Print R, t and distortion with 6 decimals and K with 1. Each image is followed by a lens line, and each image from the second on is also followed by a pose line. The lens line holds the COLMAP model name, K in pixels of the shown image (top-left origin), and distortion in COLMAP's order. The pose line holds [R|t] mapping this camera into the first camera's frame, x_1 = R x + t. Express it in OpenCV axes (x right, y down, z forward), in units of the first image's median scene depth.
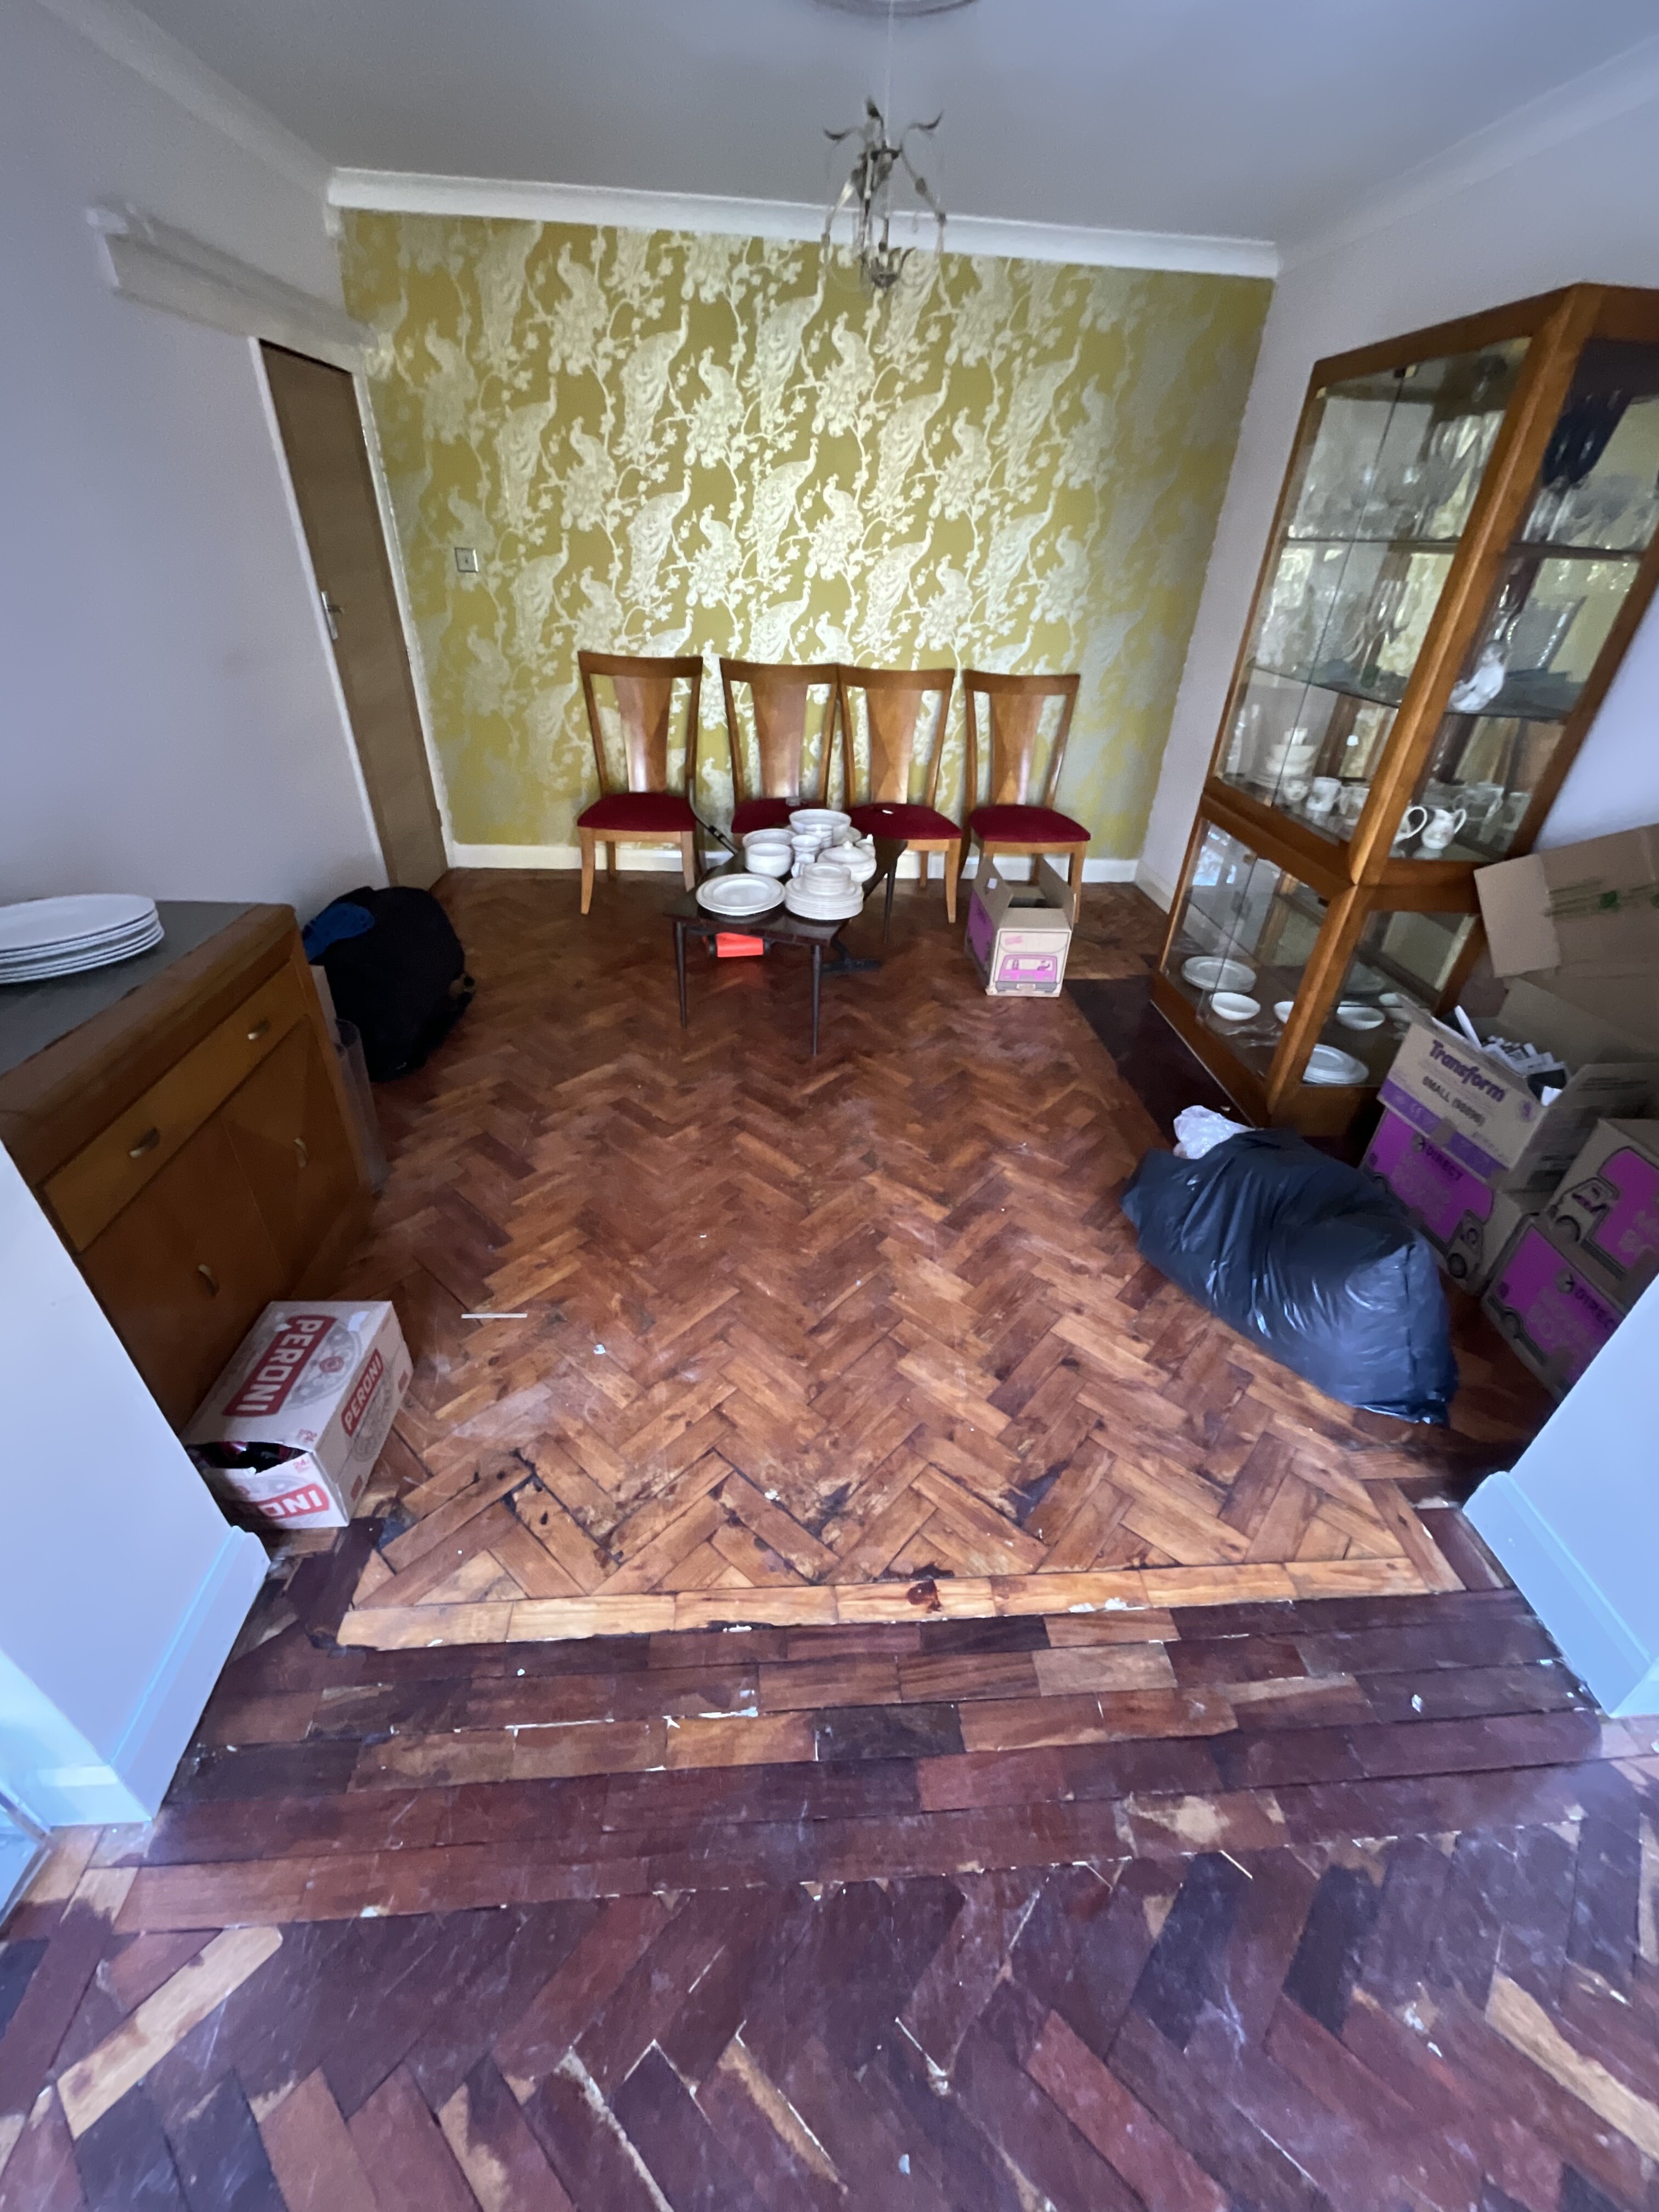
lens RADIAL K [[884.9, 0, 837.0], [0, 884.9, 1098.2], [0, 0, 1]] dist [-0.004162, 0.000901]
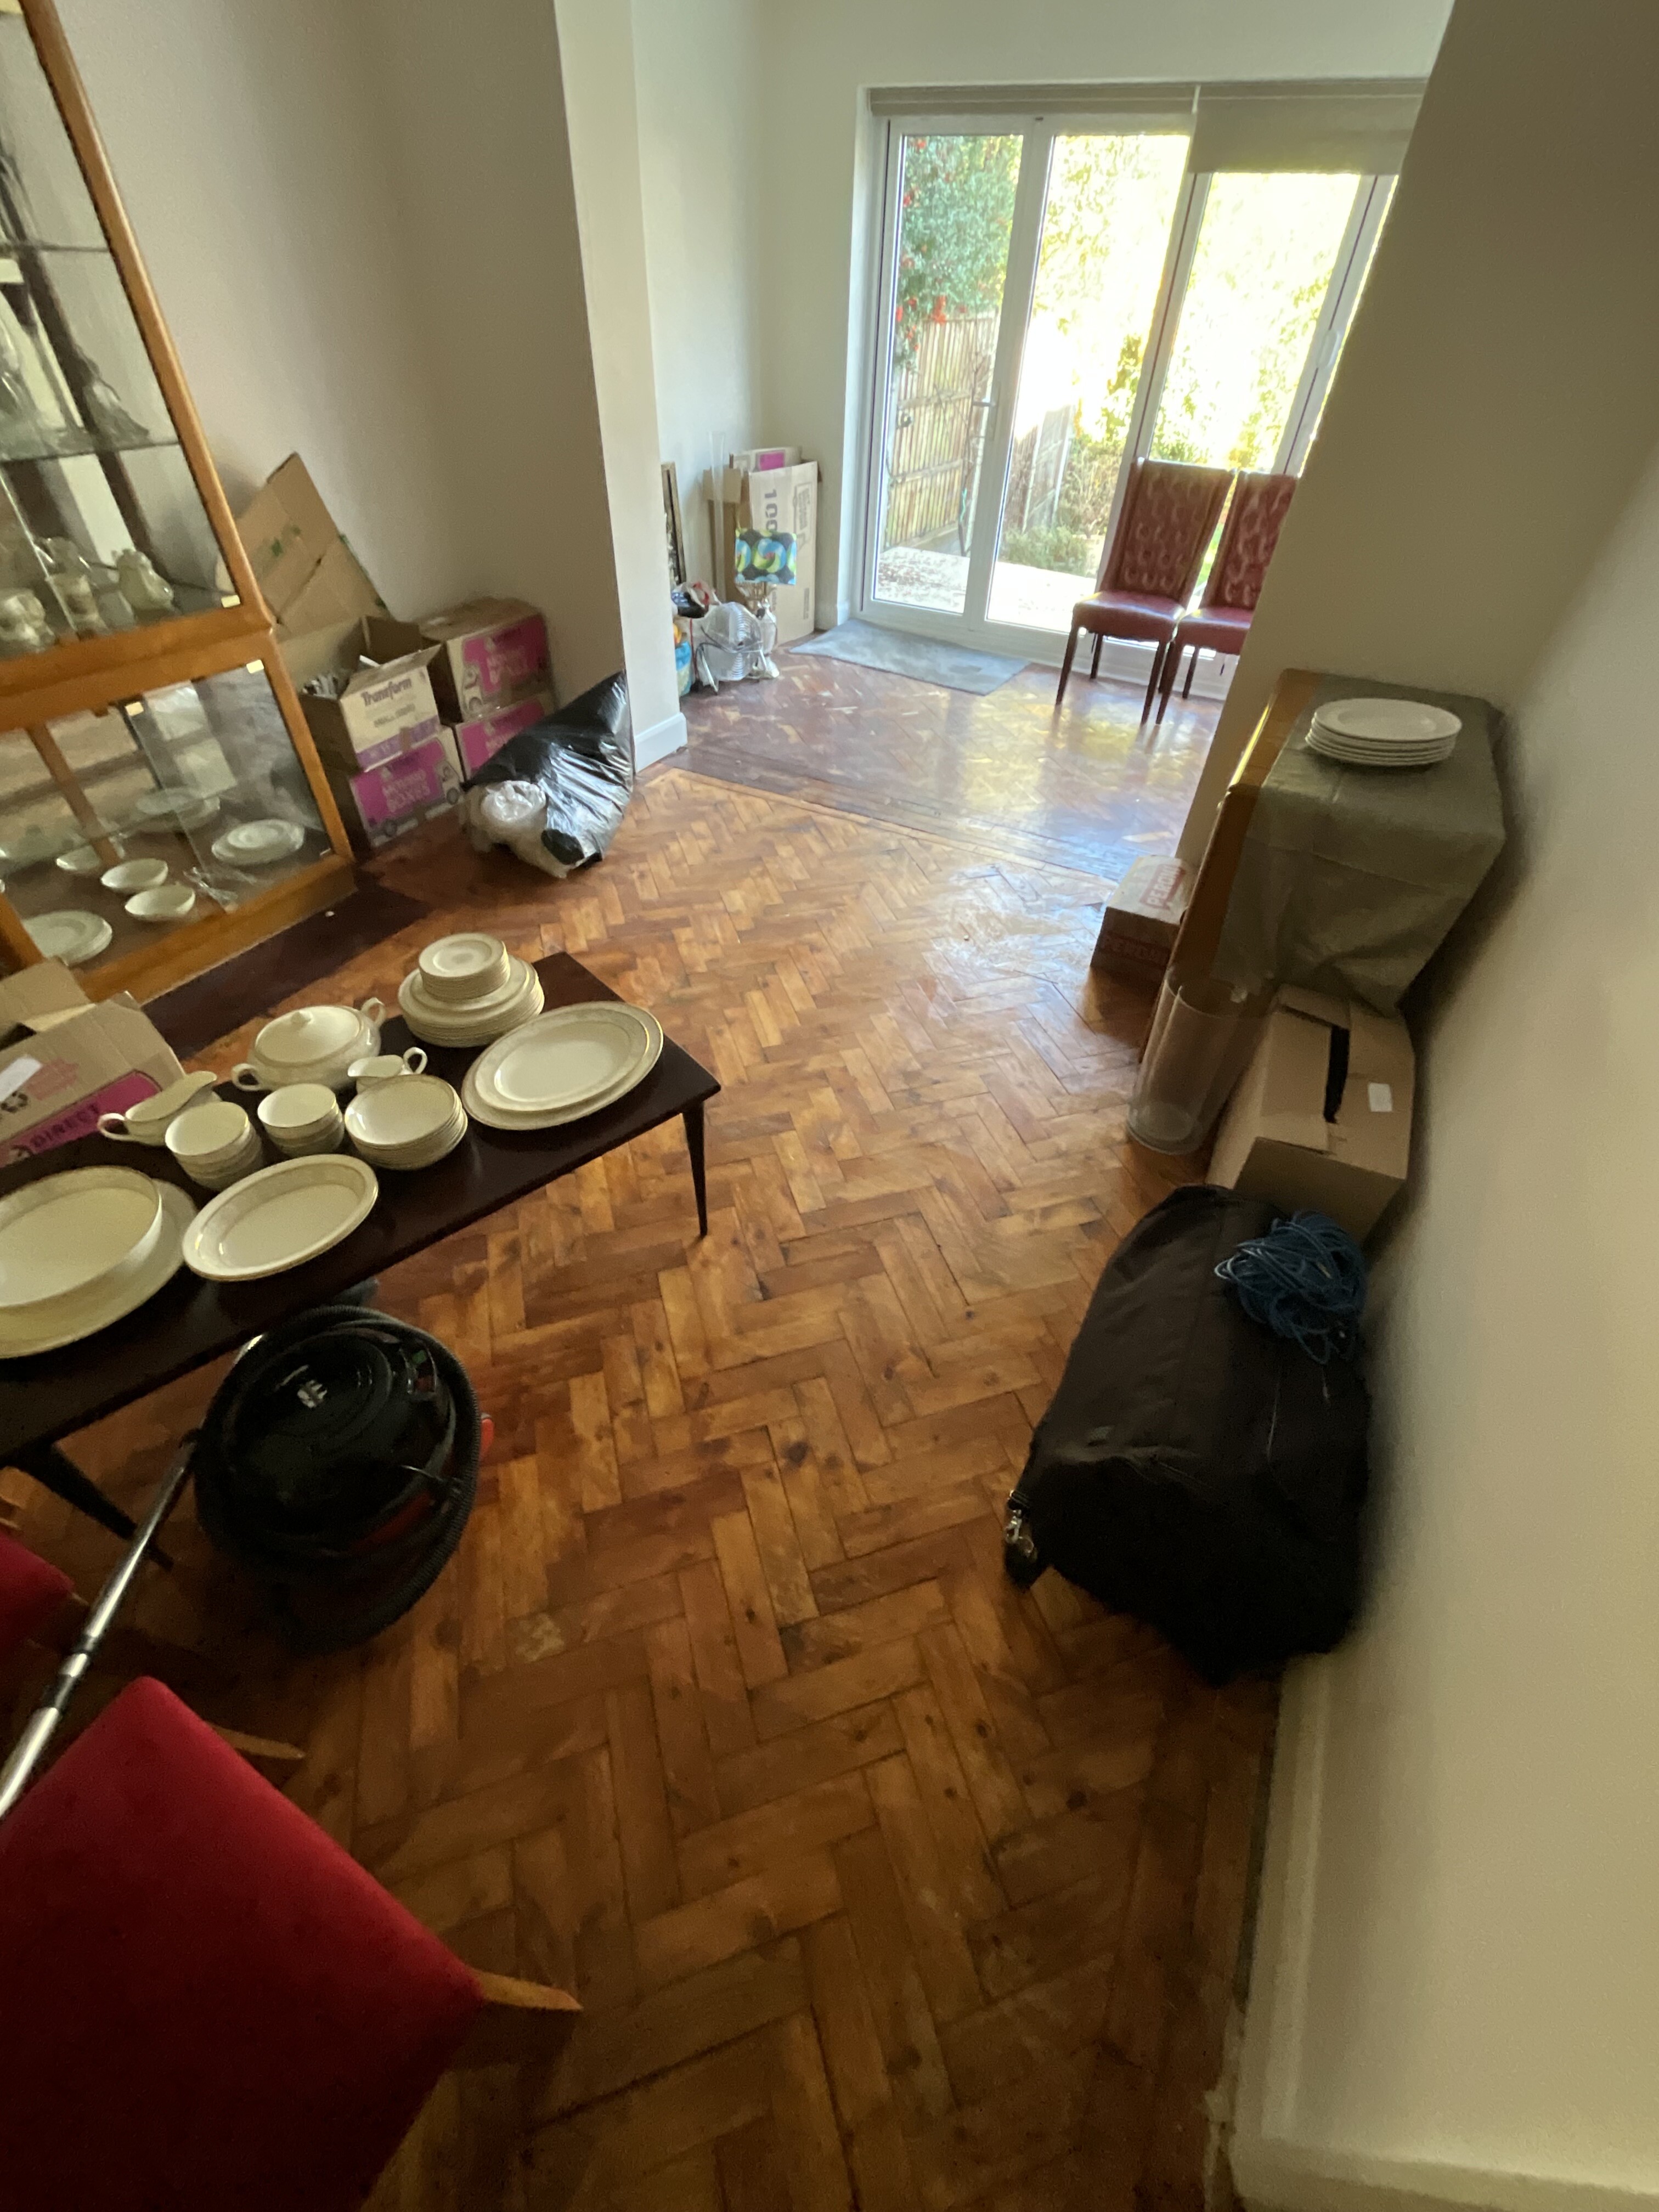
lens RADIAL K [[884.9, 0, 831.4], [0, 884.9, 1096.9], [0, 0, 1]] dist [-0.004162, 0.000901]
pose [[-0.851047, -0.408589, 0.329809, -0.722469], [0.214088, 0.303523, 0.928461, -1.161573], [-0.479464, 0.860772, -0.170838, 1.714207]]
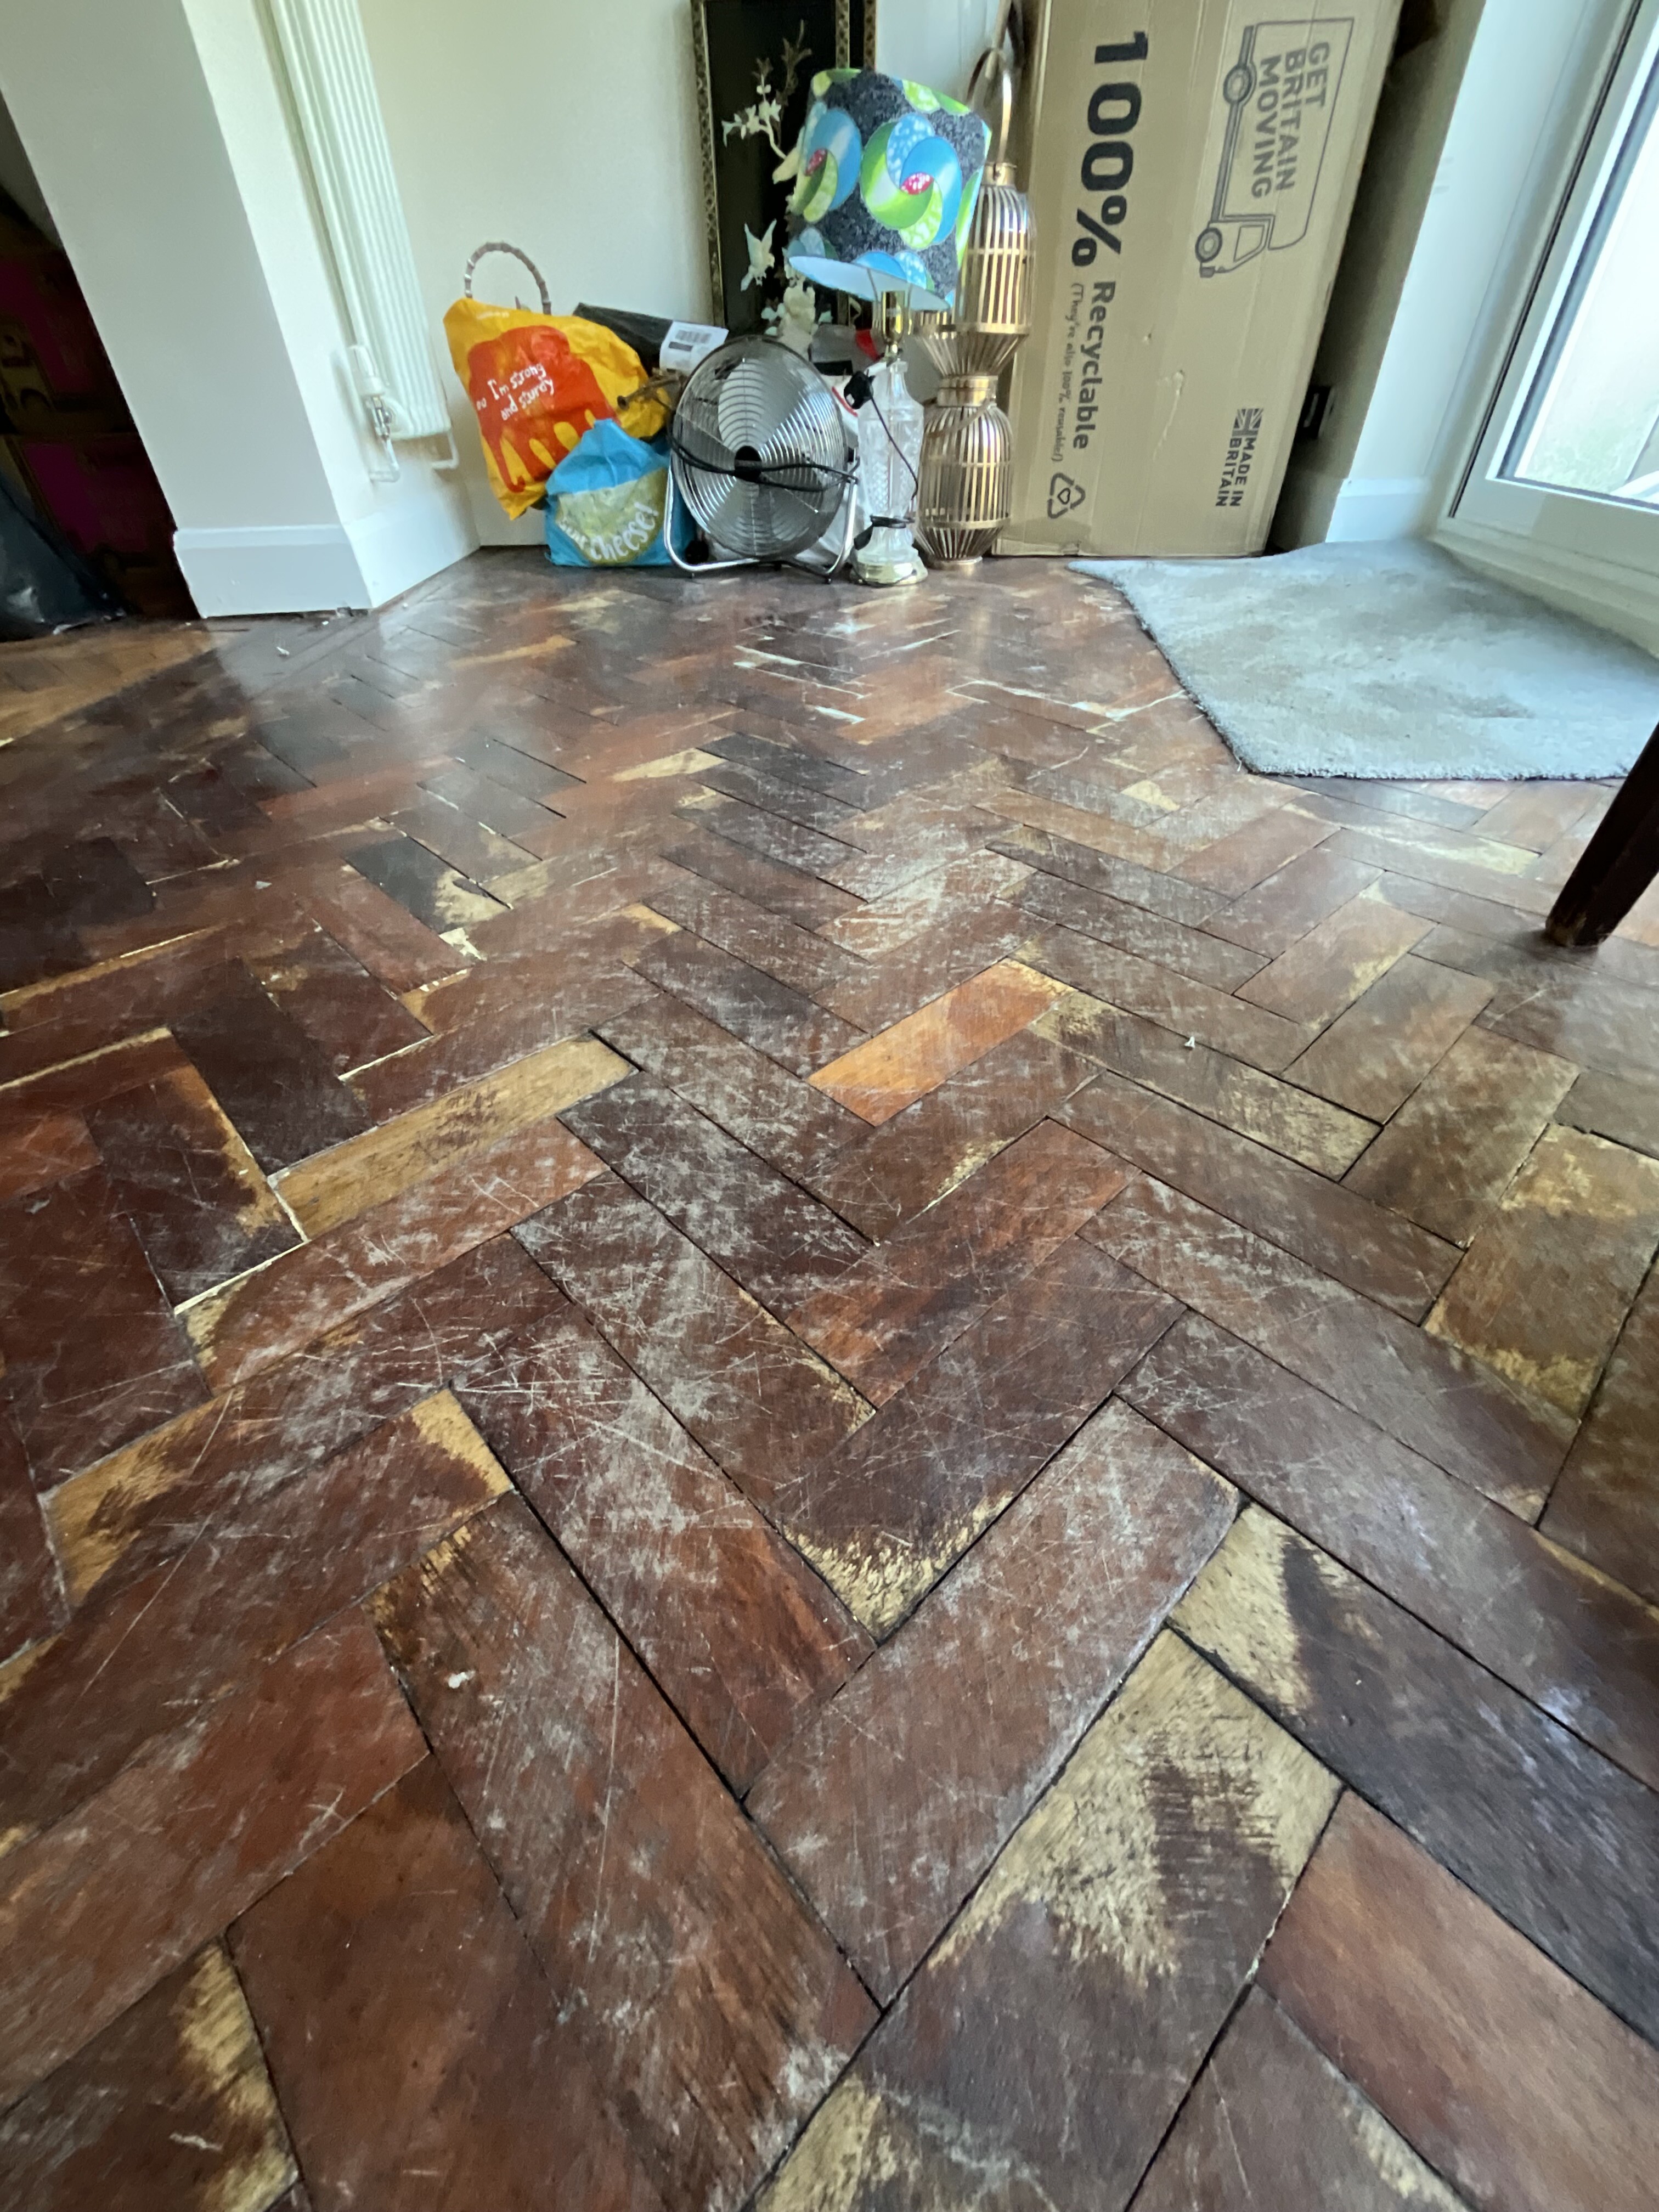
lens RADIAL K [[884.9, 0, 823.7], [0, 884.9, 1106.0], [0, 0, 1]] dist [-0.004162, 0.000901]
pose [[0.093084, -0.674484, 0.732398, -0.341814], [0.550788, 0.647671, 0.526455, 0.643750], [-0.829439, 0.354391, 0.431785, 0.138216]]
